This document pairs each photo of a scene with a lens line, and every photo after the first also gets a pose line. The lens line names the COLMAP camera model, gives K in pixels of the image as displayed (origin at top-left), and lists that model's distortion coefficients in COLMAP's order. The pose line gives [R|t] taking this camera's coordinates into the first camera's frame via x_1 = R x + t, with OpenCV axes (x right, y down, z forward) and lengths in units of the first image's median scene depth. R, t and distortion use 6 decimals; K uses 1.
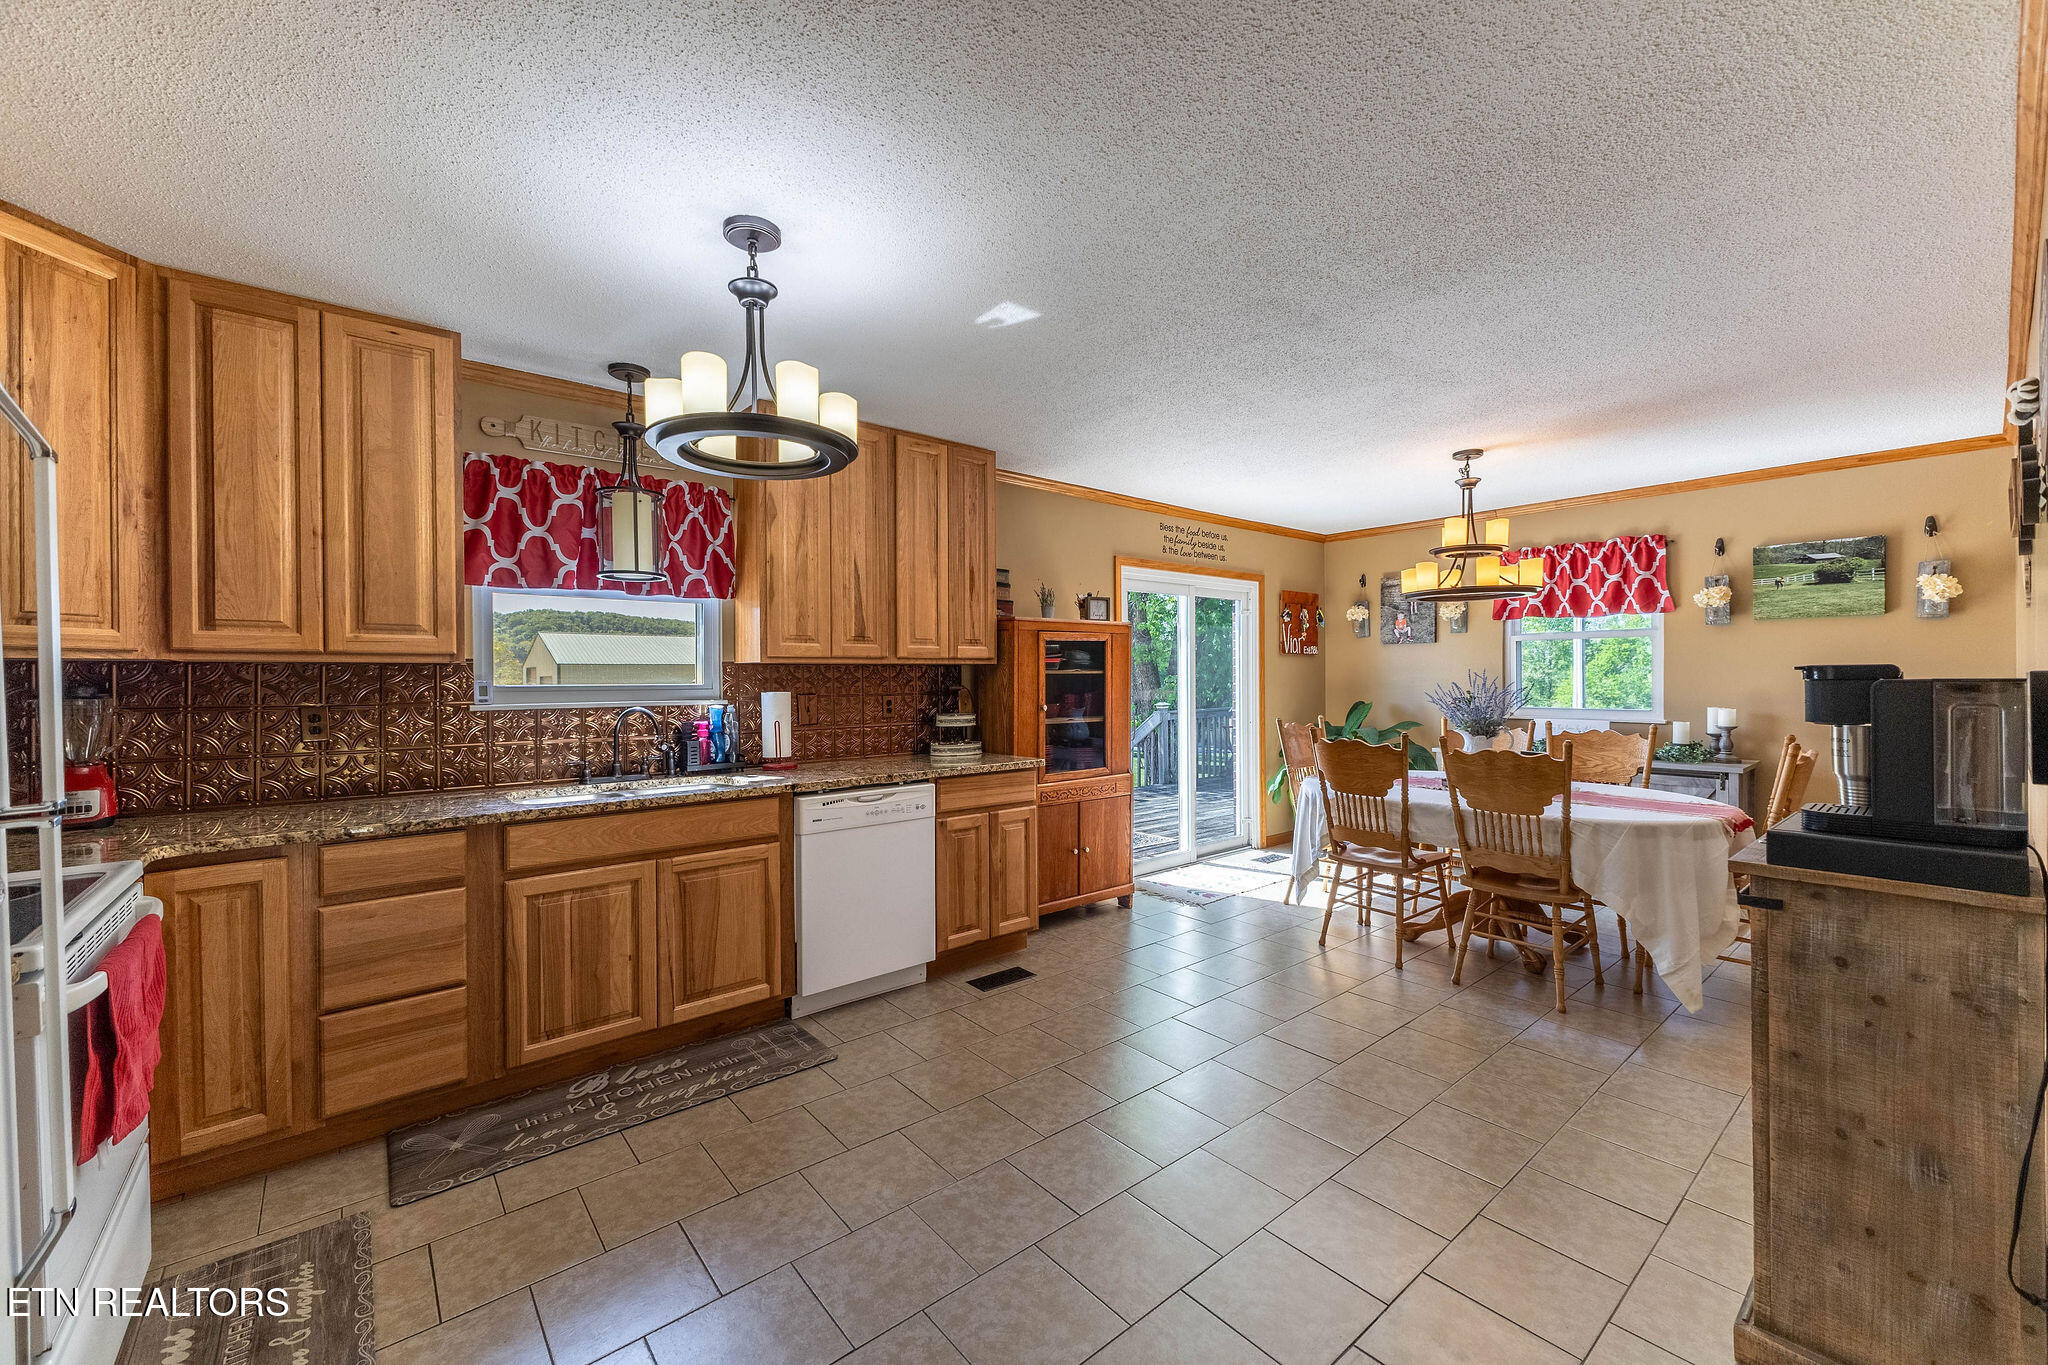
lens RADIAL K [[804.2, 0, 1024.4], [0, 804.2, 680.1], [0, 0, 1]] dist [0.013991, -0.003855]
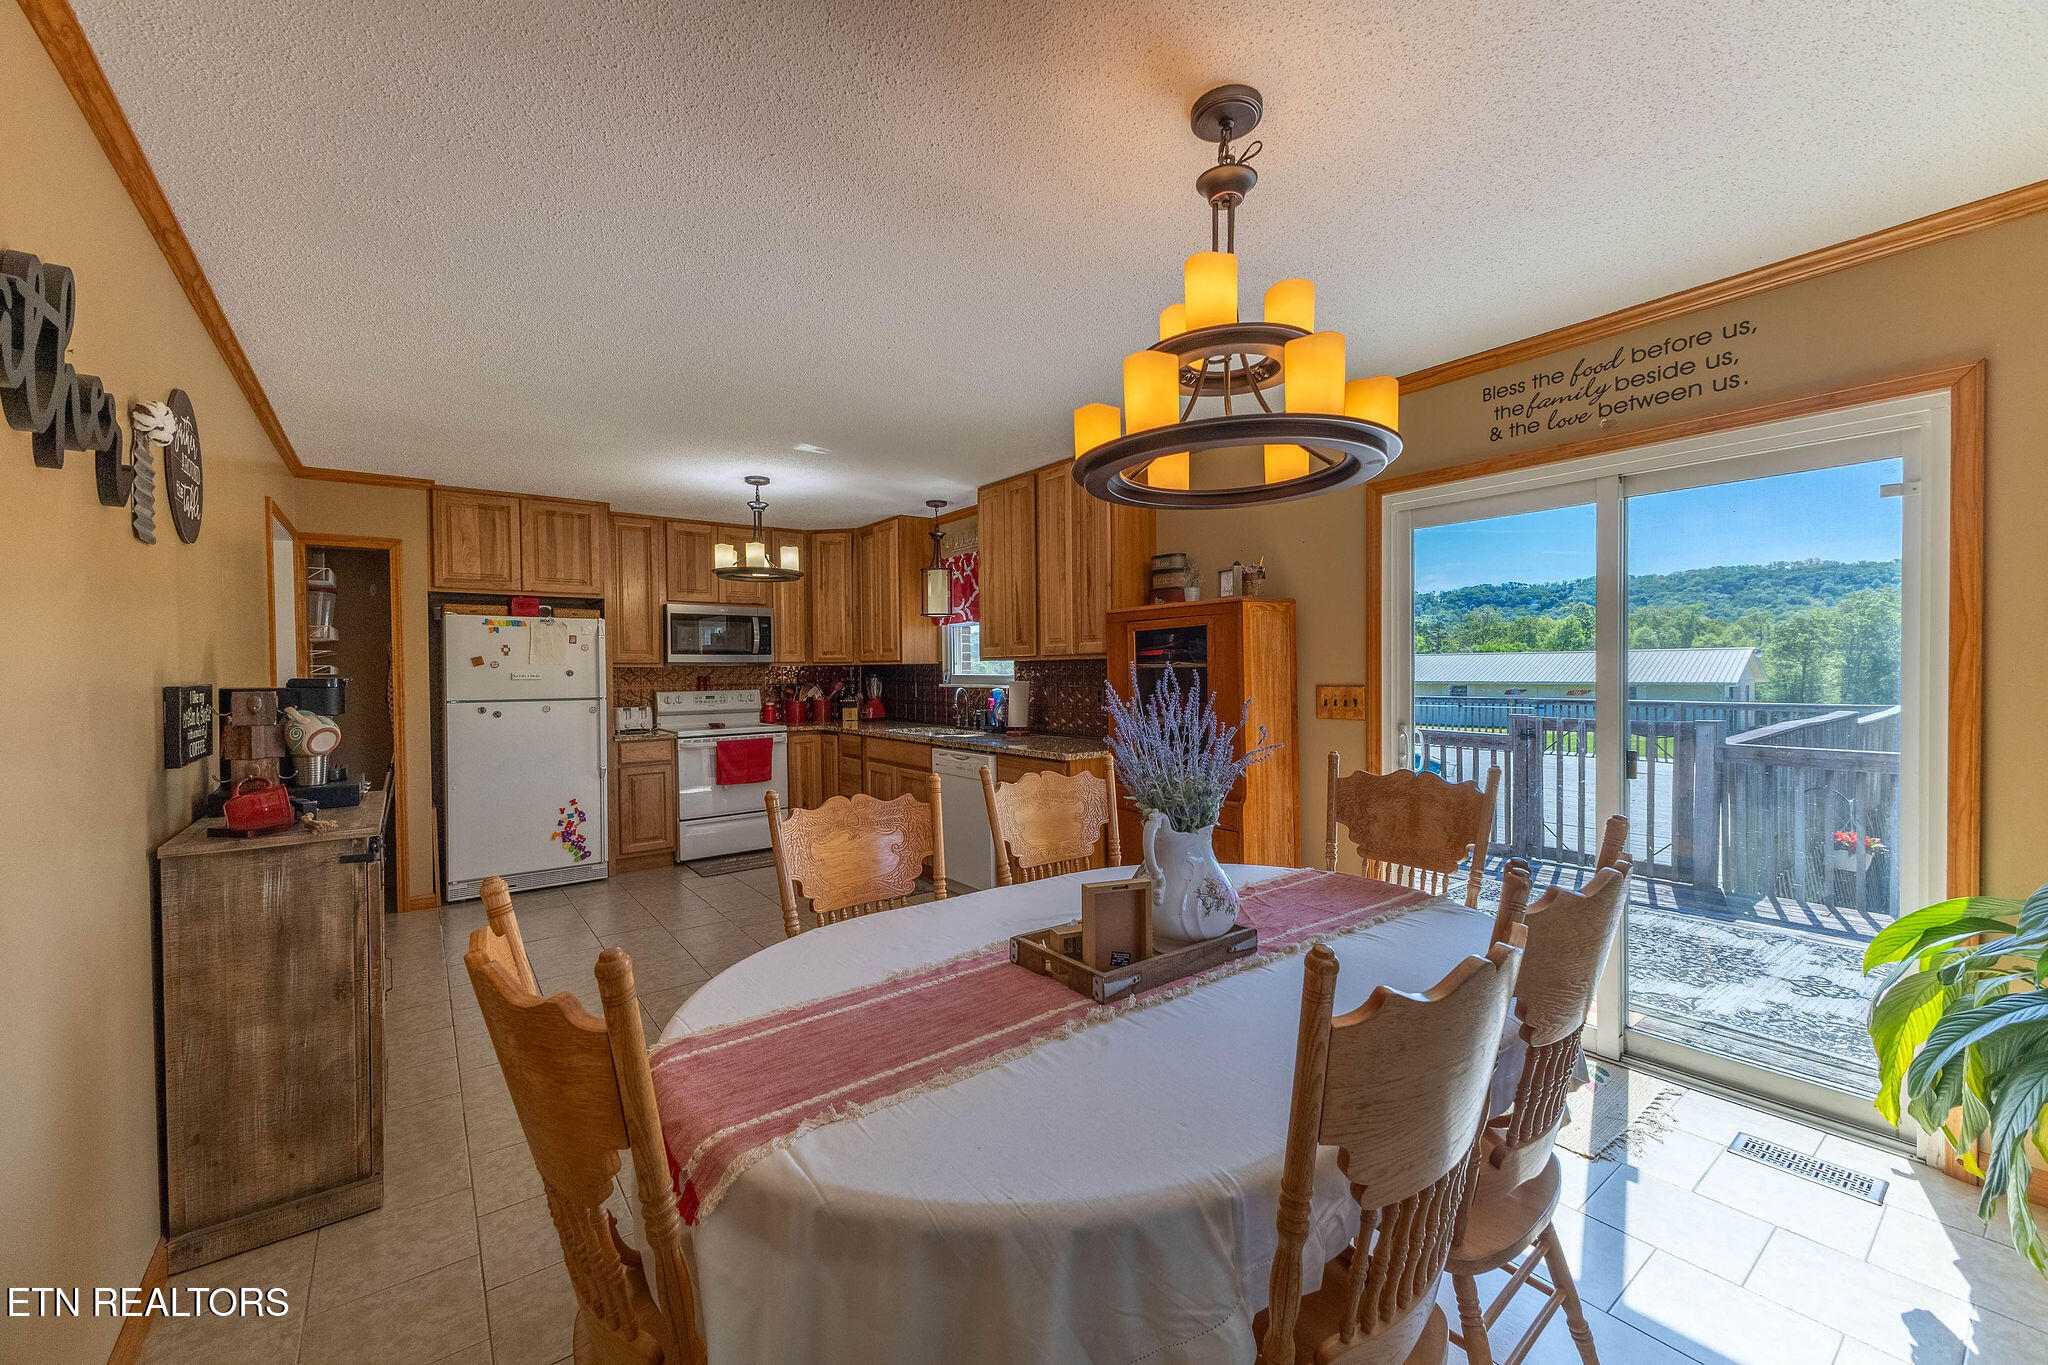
lens RADIAL K [[804.2, 0, 1024.4], [0, 804.2, 680.1], [0, 0, 1]] dist [0.013991, -0.003855]
pose [[-0.044123, 0.020948, -0.998806, 1.302349], [0.007386, 0.999760, 0.020642, -0.018776], [0.998999, -0.006467, -0.044267, 1.252821]]
